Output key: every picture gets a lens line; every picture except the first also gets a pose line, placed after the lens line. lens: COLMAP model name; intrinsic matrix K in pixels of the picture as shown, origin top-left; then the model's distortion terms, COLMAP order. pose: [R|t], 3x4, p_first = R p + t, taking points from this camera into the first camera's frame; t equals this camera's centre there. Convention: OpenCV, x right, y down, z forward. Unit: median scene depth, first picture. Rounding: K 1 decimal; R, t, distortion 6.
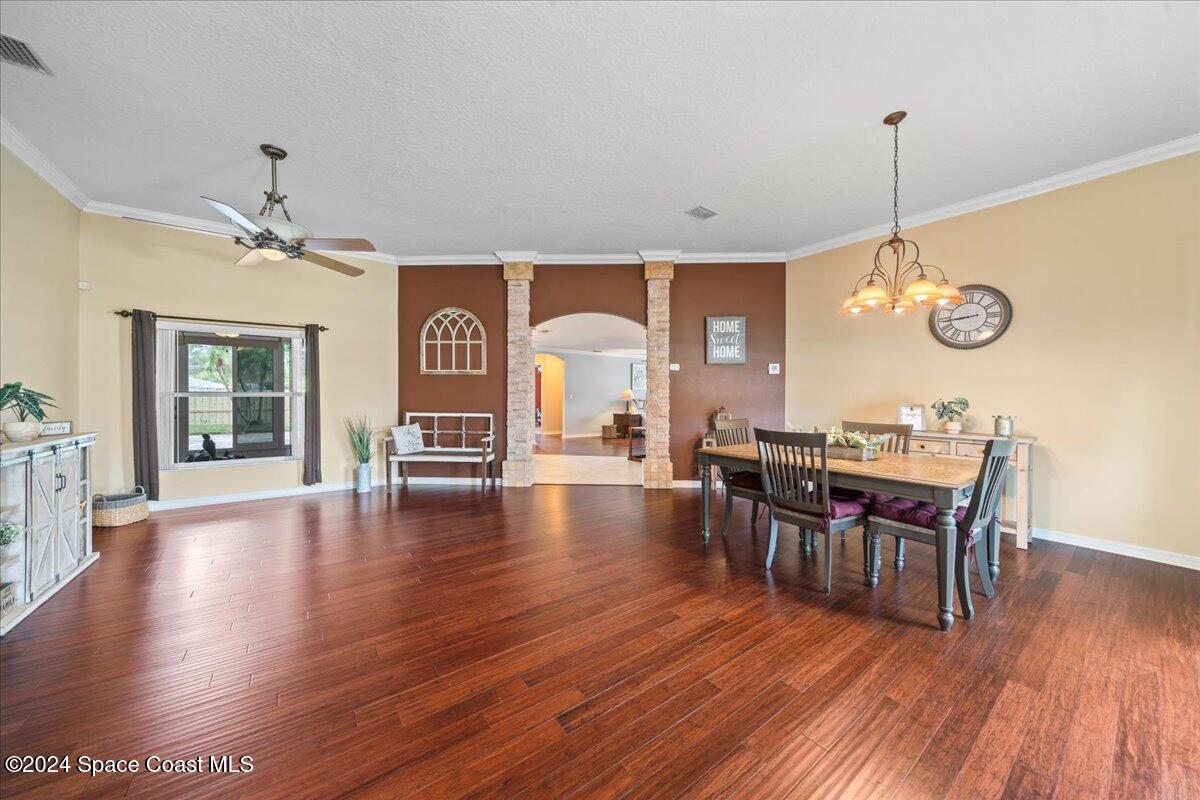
lens RADIAL K [[415.1, 0, 600.0], [0, 415.1, 400.0], [0, 0, 1]] dist [-0.005806, -0.000079]
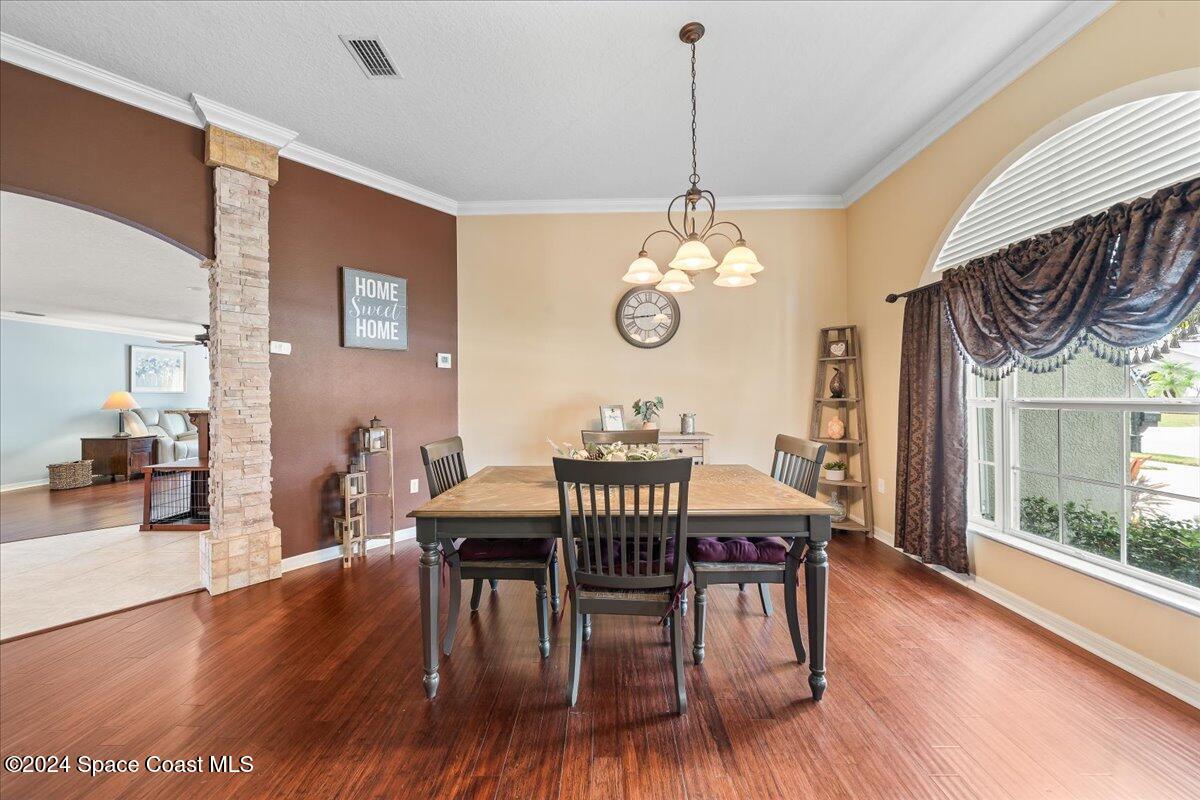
lens RADIAL K [[451.5, 0, 605.5], [0, 451.5, 394.7], [0, 0, 1]] dist [-0.003401, -0.000124]
pose [[0.610532, -0.009268, 0.791937, -0.025985], [0.024296, 0.999680, -0.007032, -0.004642], [-0.791618, 0.023534, 0.610562, 0.315248]]
